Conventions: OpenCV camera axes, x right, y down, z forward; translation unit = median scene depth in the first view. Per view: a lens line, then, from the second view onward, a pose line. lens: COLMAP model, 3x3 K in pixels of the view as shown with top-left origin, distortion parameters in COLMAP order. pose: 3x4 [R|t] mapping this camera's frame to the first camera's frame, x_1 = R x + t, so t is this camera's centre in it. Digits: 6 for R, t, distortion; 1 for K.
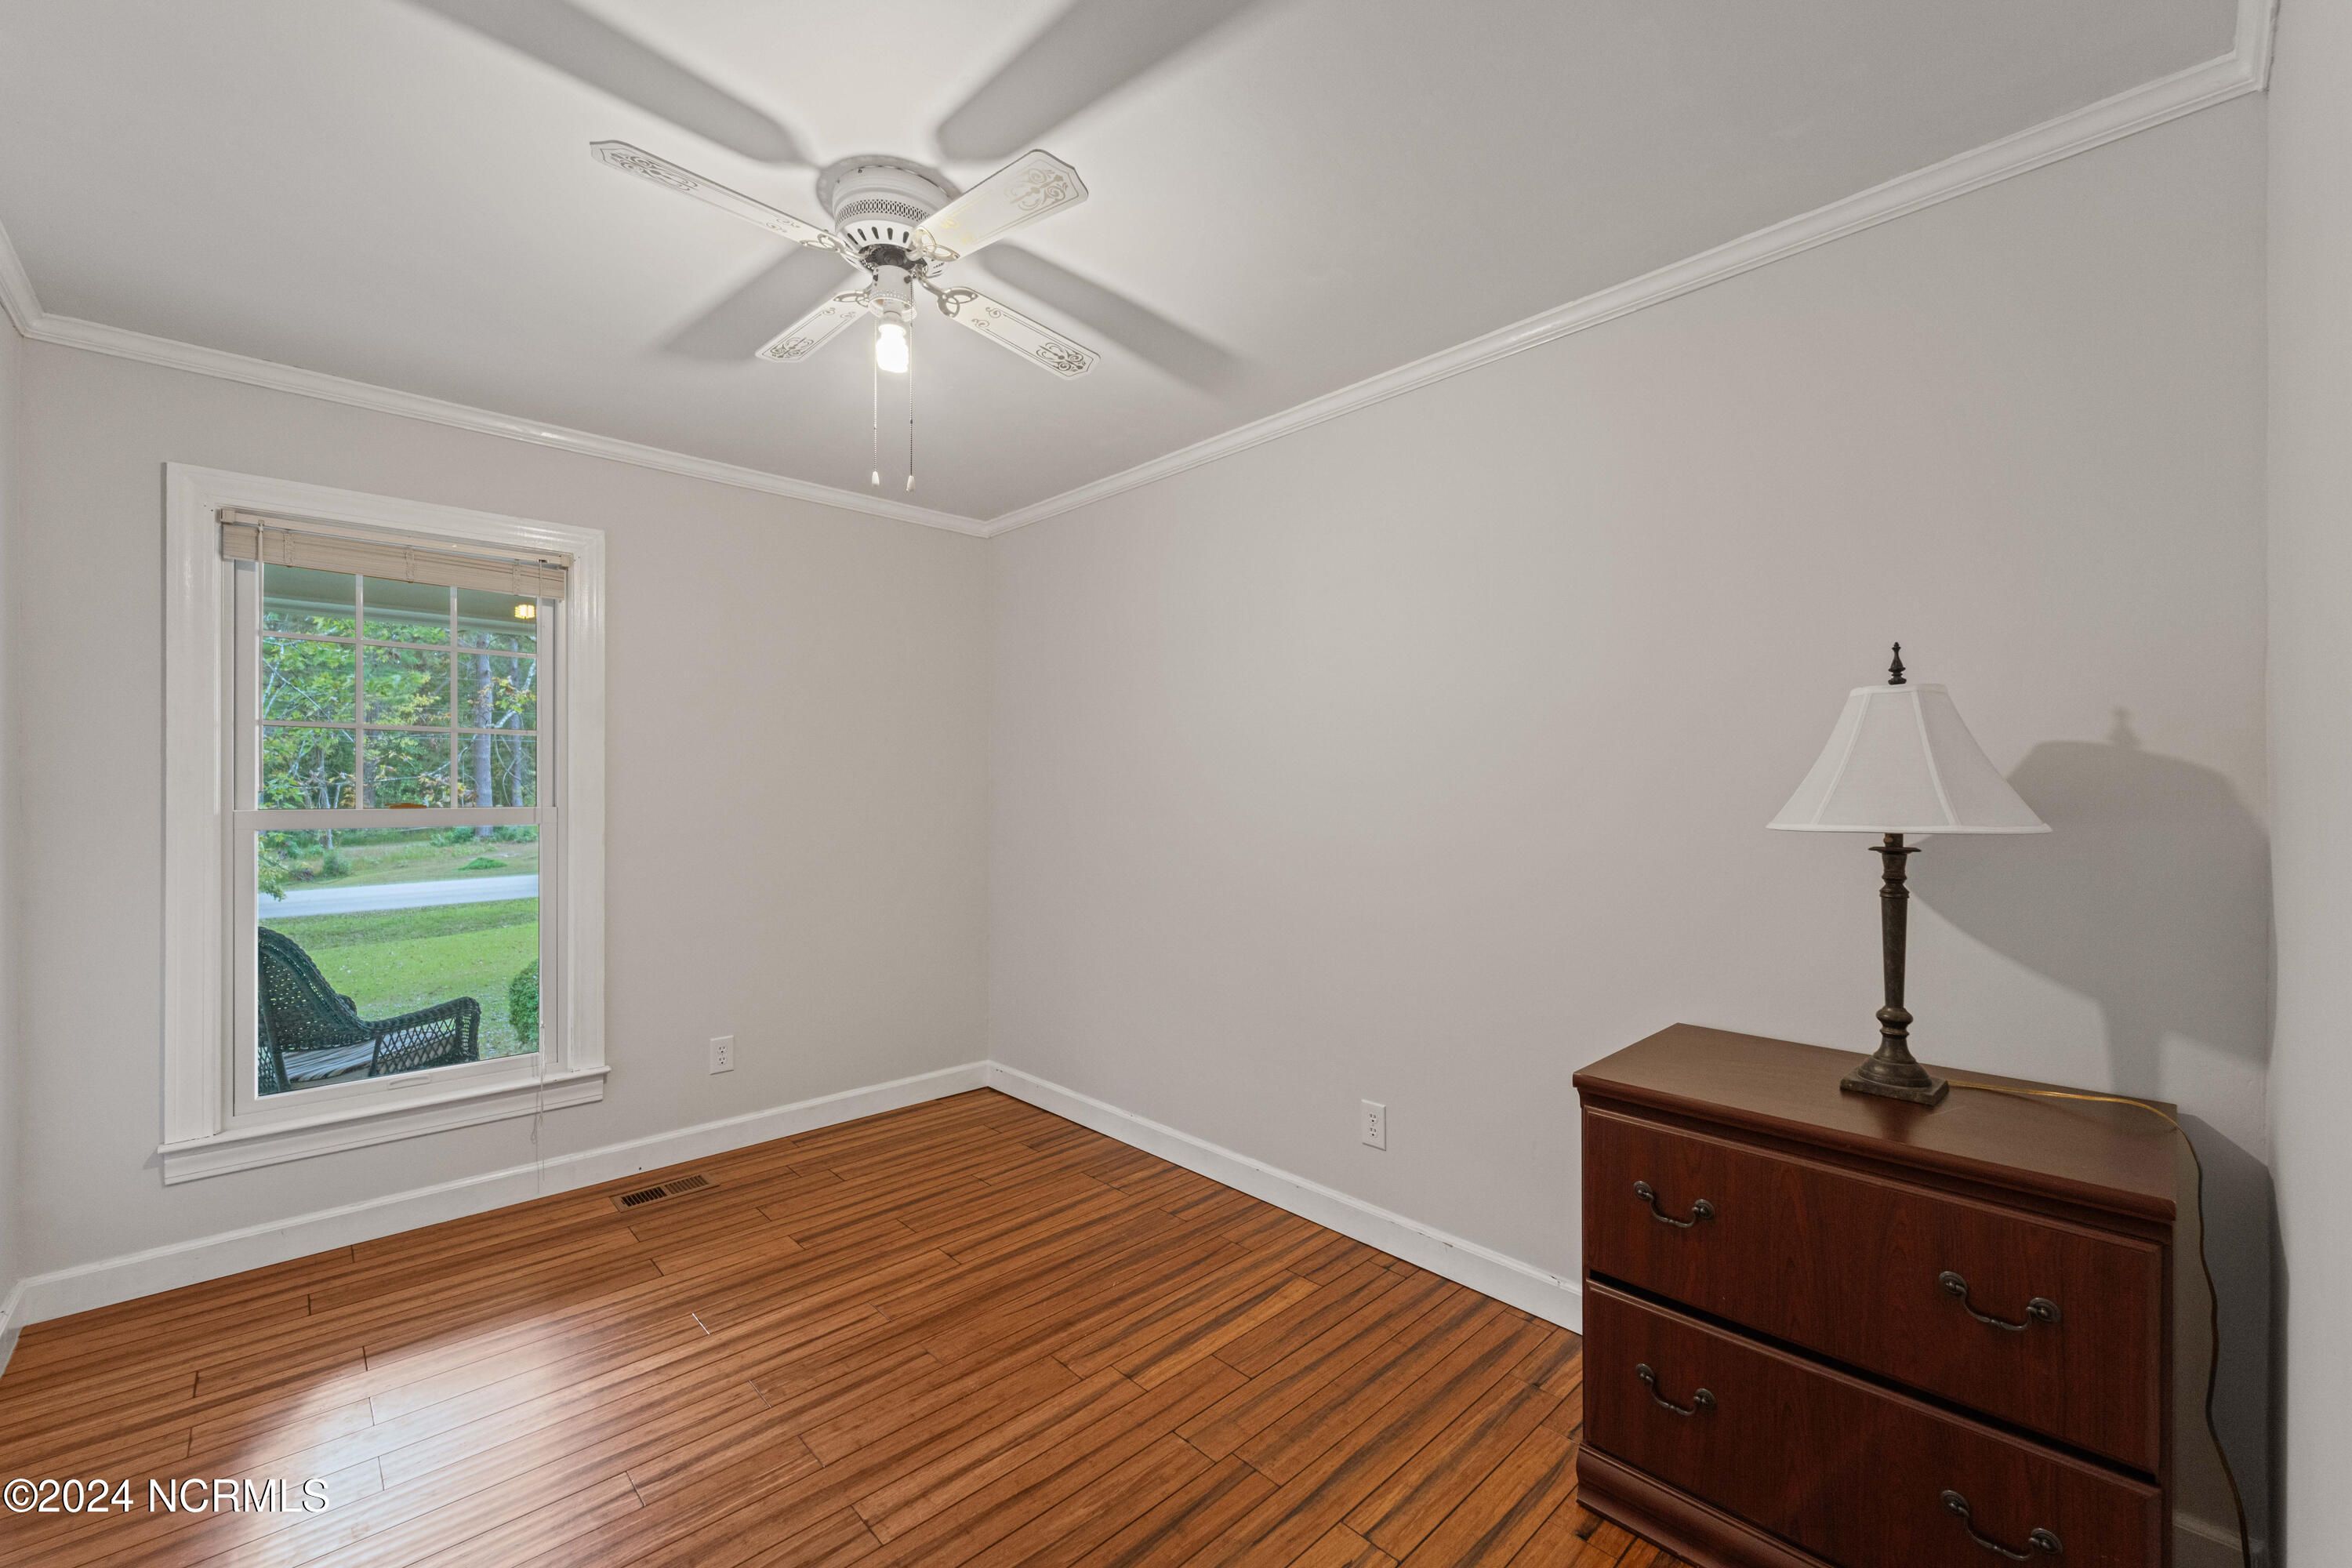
lens RADIAL K [[971.7, 0, 1176.6], [0, 971.7, 789.7], [0, 0, 1]] dist [-0.001055, -0.000182]
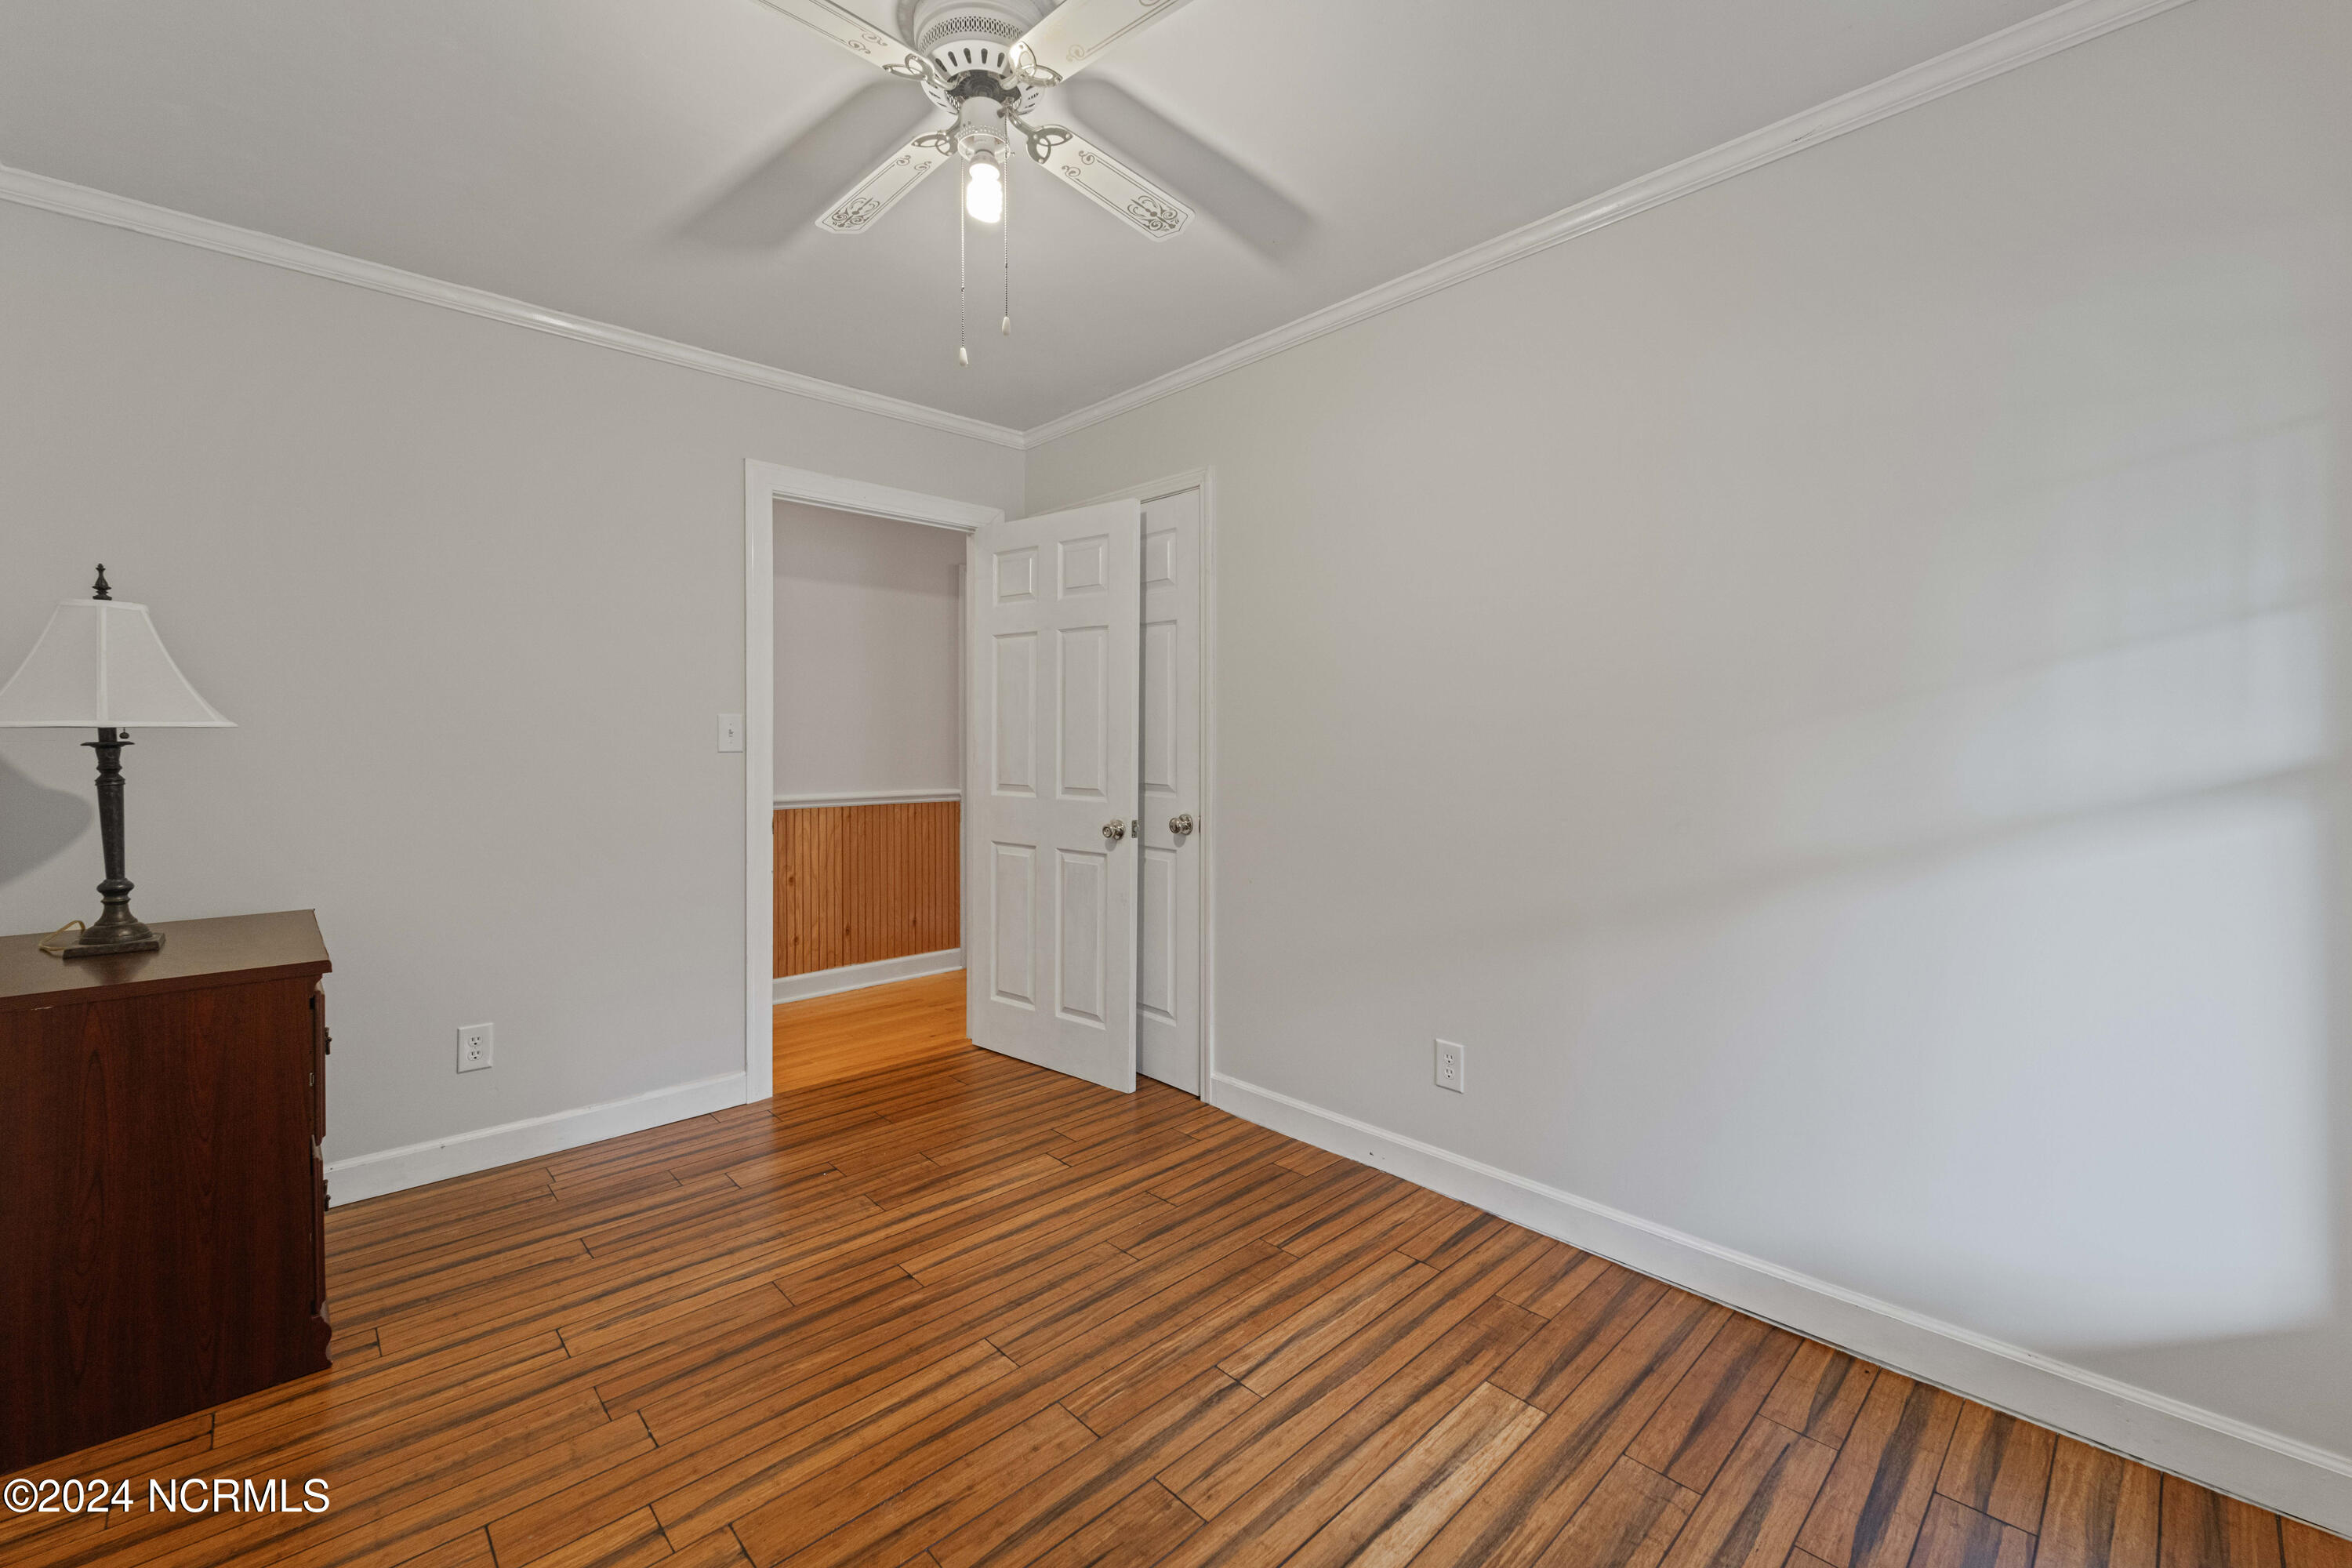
lens RADIAL K [[971.7, 0, 1175.9], [0, 971.7, 776.2], [0, 0, 1]] dist [-0.001055, -0.000182]
pose [[-1.000000, -0.000006, -0.000089, -0.494401], [-0.000007, 0.999783, 0.020840, 0.070748], [0.000089, 0.020840, -0.999783, 1.999668]]
